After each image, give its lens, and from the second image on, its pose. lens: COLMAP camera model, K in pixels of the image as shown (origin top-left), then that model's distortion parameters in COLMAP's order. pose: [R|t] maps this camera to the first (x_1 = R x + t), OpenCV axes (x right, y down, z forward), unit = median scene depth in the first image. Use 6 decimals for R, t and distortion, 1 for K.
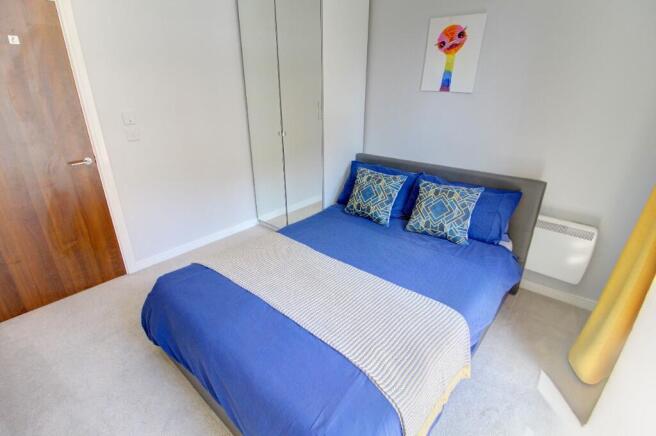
lens RADIAL K [[308.1, 0, 326.7], [0, 308.1, 209.4], [0, 0, 1]] dist [-0.003658, -0.013319]
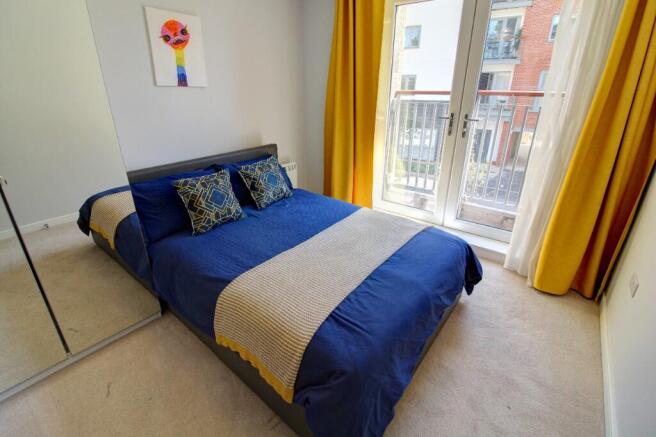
lens RADIAL K [[308.1, 0, 326.7], [0, 308.1, 209.9], [0, 0, 1]] dist [-0.003658, -0.013319]
pose [[-0.038386, -0.374777, 0.926320, -0.750649], [0.369413, 0.856009, 0.361639, -0.236179], [-0.928472, 0.356076, 0.105588, 0.625324]]
